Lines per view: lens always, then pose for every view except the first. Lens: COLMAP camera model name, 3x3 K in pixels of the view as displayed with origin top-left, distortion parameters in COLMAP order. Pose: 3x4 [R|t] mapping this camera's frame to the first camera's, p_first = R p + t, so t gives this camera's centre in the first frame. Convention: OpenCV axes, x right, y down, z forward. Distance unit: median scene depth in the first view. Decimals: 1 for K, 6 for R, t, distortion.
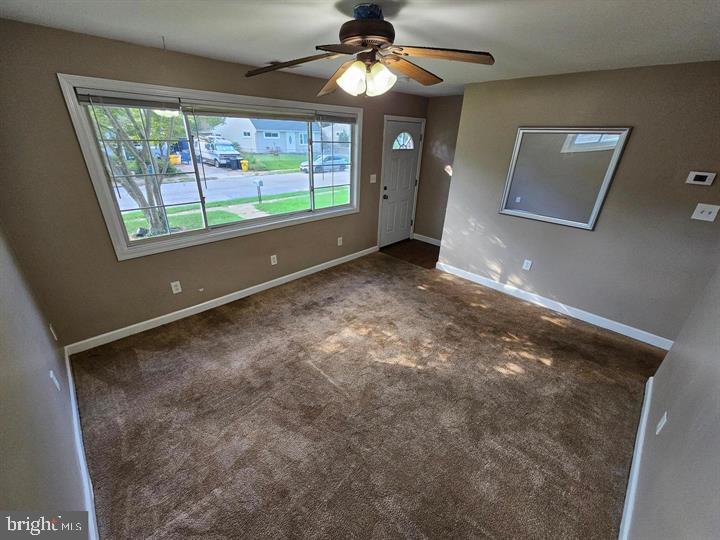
lens RADIAL K [[296.9, 0, 355.6], [0, 296.9, 270.6], [0, 0, 1]] dist [0.002128, -0.000477]
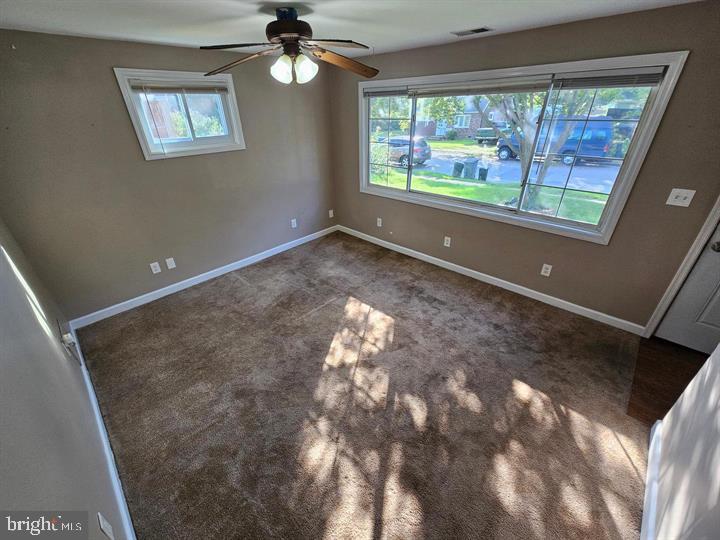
lens RADIAL K [[296.9, 0, 356.7], [0, 296.9, 270.1], [0, 0, 1]] dist [0.002128, -0.000477]
pose [[0.032188, 0.455930, -0.889433, 0.732131], [-0.397011, 0.822511, 0.407257, -0.276202], [0.917249, 0.340006, 0.207484, 0.622883]]
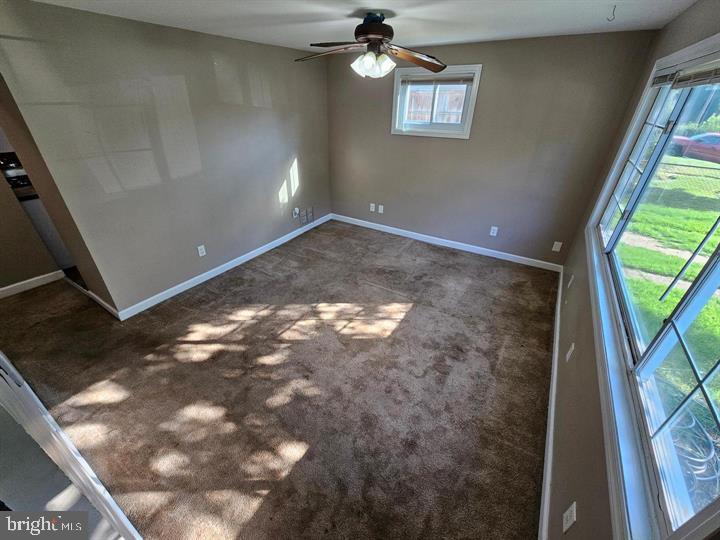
lens RADIAL K [[296.9, 0, 356.3], [0, 296.9, 273.8], [0, 0, 1]] dist [0.002128, -0.000477]
pose [[-0.971228, 0.088576, -0.221065, 0.249469], [-0.130567, 0.578267, 0.805332, -0.583917], [0.199168, 0.811025, -0.550064, 1.258371]]
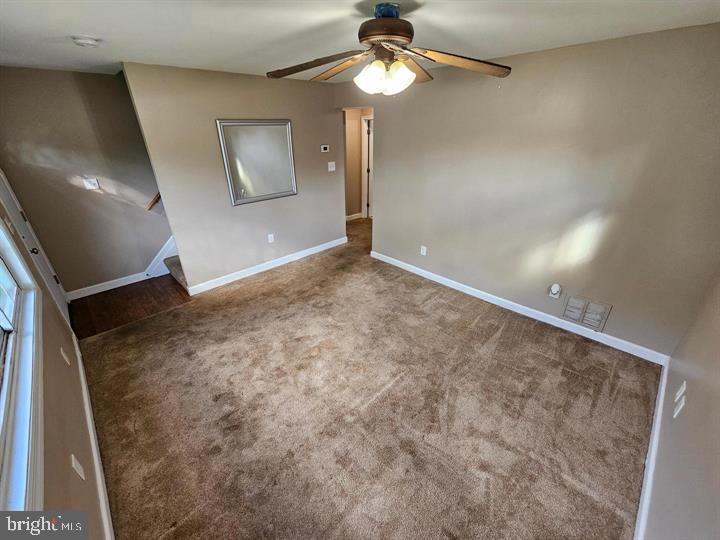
lens RADIAL K [[296.9, 0, 355.0], [0, 296.9, 271.4], [0, 0, 1]] dist [0.002128, -0.000477]
pose [[0.005171, -0.461289, 0.887235, -0.572383], [0.429586, 0.802229, 0.414589, -0.283012], [-0.903011, 0.379000, 0.202311, 0.560513]]
